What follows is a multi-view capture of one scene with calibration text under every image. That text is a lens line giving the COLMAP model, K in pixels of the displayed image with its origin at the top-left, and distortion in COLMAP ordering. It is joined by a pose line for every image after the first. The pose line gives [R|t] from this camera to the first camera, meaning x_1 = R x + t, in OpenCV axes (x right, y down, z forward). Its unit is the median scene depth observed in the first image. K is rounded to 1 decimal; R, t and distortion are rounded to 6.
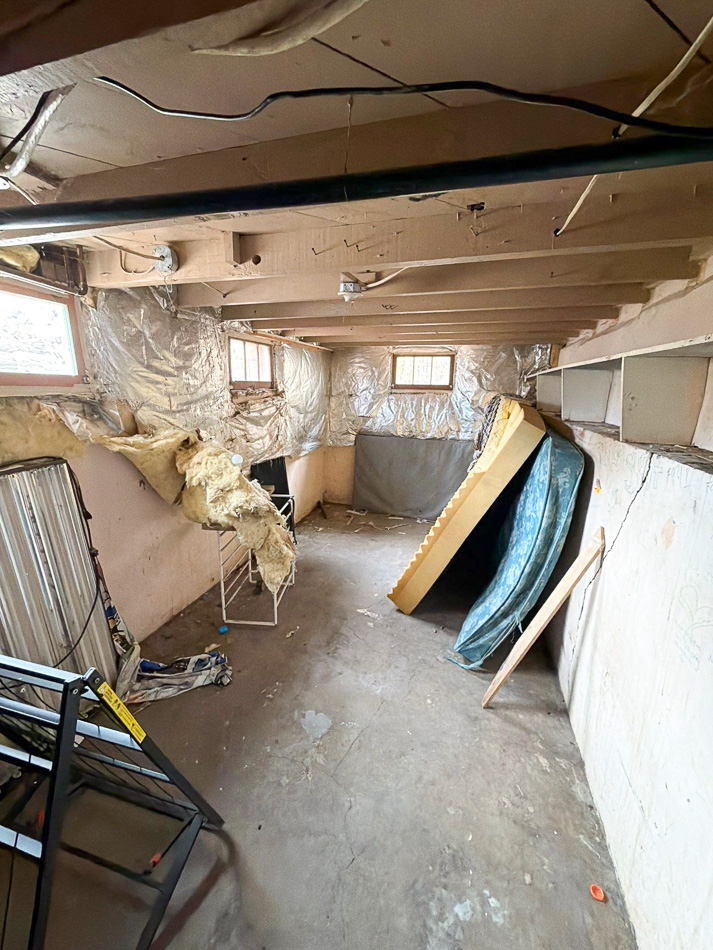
lens RADIAL K [[380.8, 0, 355.0], [0, 380.8, 475.8], [0, 0, 1]] dist [0.001499, 0.000421]
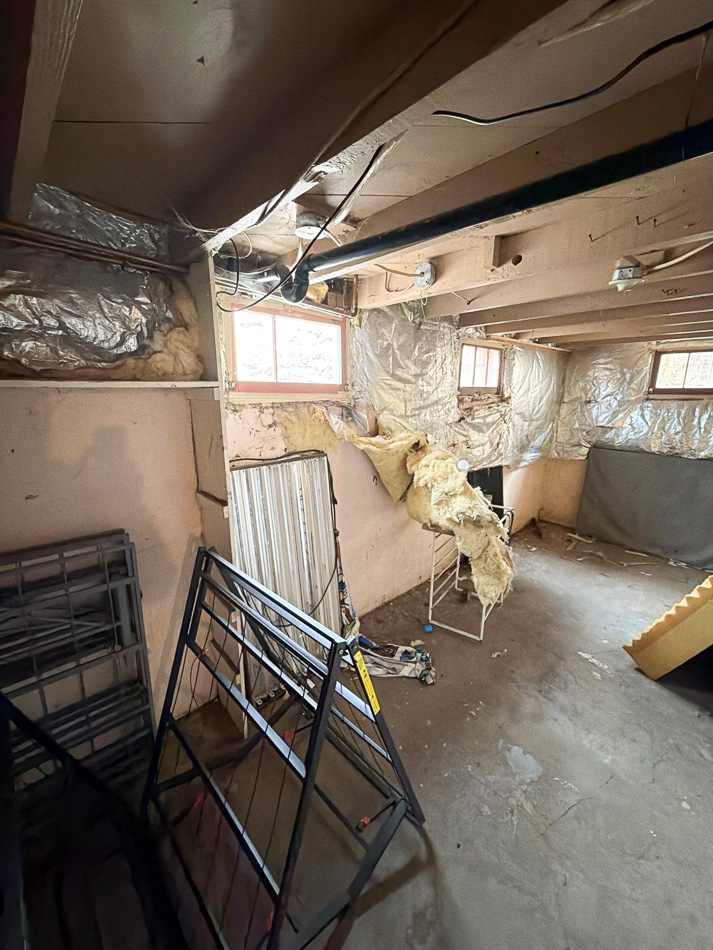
lens RADIAL K [[380.8, 0, 356.0], [0, 380.8, 475.8], [0, 0, 1]] dist [0.001499, 0.000421]
pose [[0.865012, 0.099697, -0.491747, -0.062354], [-0.107351, 0.994140, 0.012716, 0.002613], [0.490133, 0.041790, 0.870645, -0.006754]]
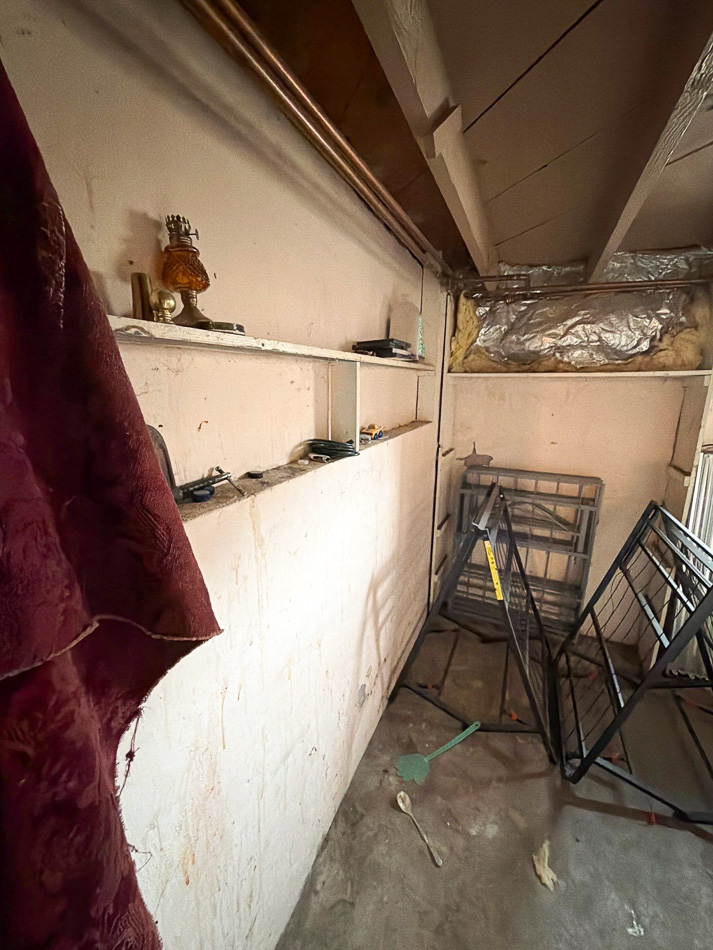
lens RADIAL K [[380.8, 0, 355.4], [0, 380.8, 475.4], [0, 0, 1]] dist [0.001499, 0.000421]
pose [[-0.145275, 0.214807, -0.965792, 0.436380], [-0.229790, 0.942129, 0.244109, 0.074609], [0.962337, 0.257393, -0.087507, -0.187689]]
